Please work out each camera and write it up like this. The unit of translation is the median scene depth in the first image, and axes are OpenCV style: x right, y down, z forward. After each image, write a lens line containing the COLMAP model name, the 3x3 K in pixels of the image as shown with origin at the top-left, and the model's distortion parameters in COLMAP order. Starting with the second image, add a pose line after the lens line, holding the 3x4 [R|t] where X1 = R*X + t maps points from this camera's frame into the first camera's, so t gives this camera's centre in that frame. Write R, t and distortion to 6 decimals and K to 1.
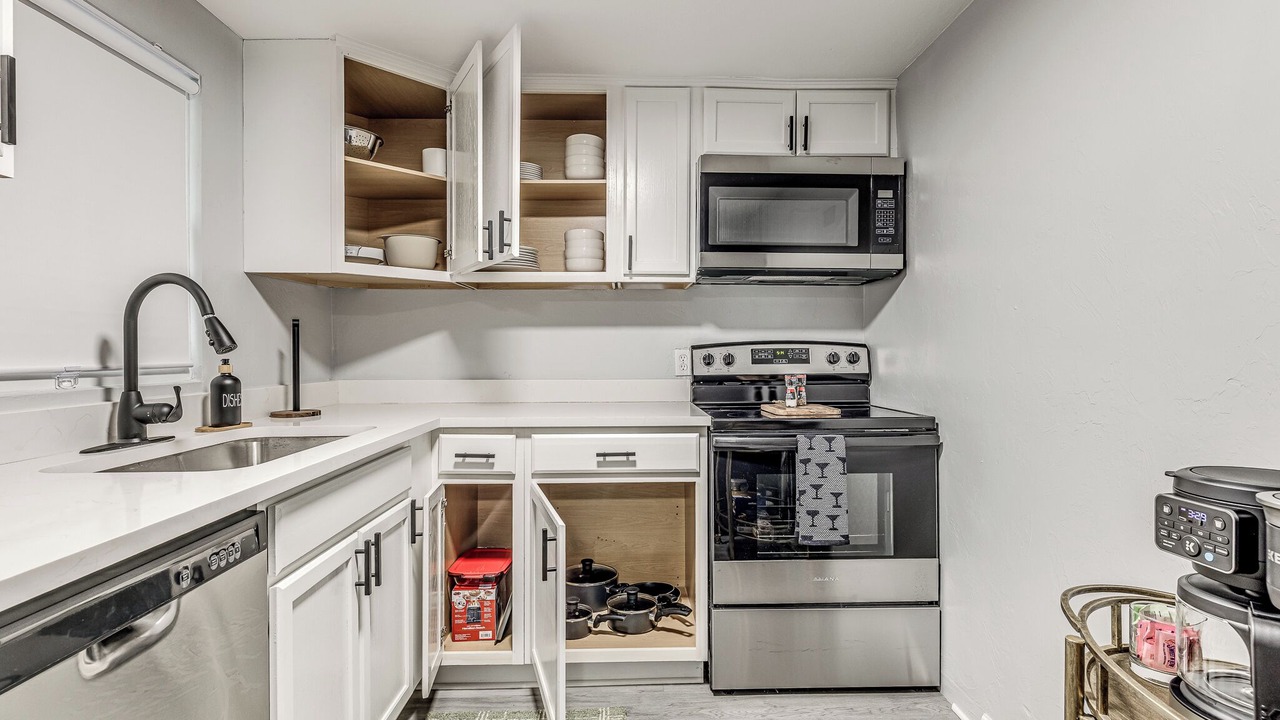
lens RADIAL K [[623.9, 0, 642.8], [0, 623.9, 358.2], [0, 0, 1]] dist [0.002044, 0.000250]
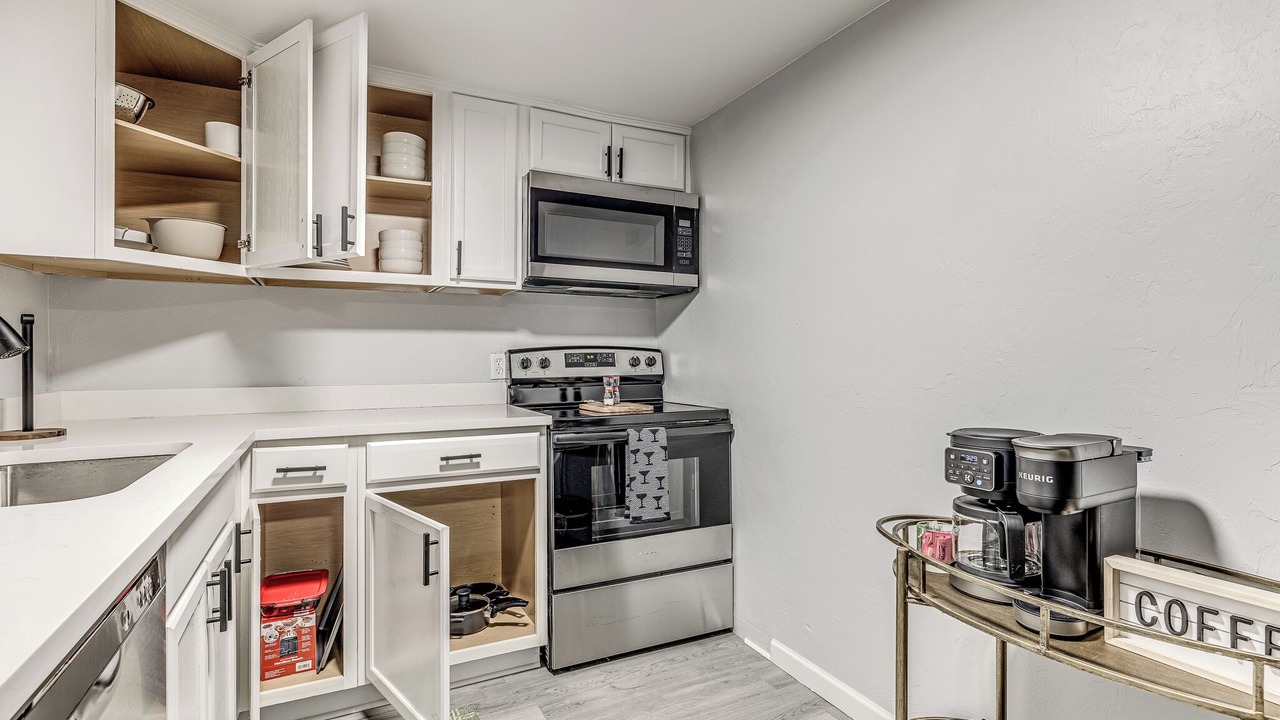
lens RADIAL K [[623.9, 0, 625.8], [0, 623.9, 358.4], [0, 0, 1]] dist [0.002044, 0.000250]
pose [[0.907886, -0.001020, 0.419217, -0.207094], [0.003789, 0.999976, -0.005774, 0.000797], [-0.419201, 0.006831, 0.907868, -0.029768]]
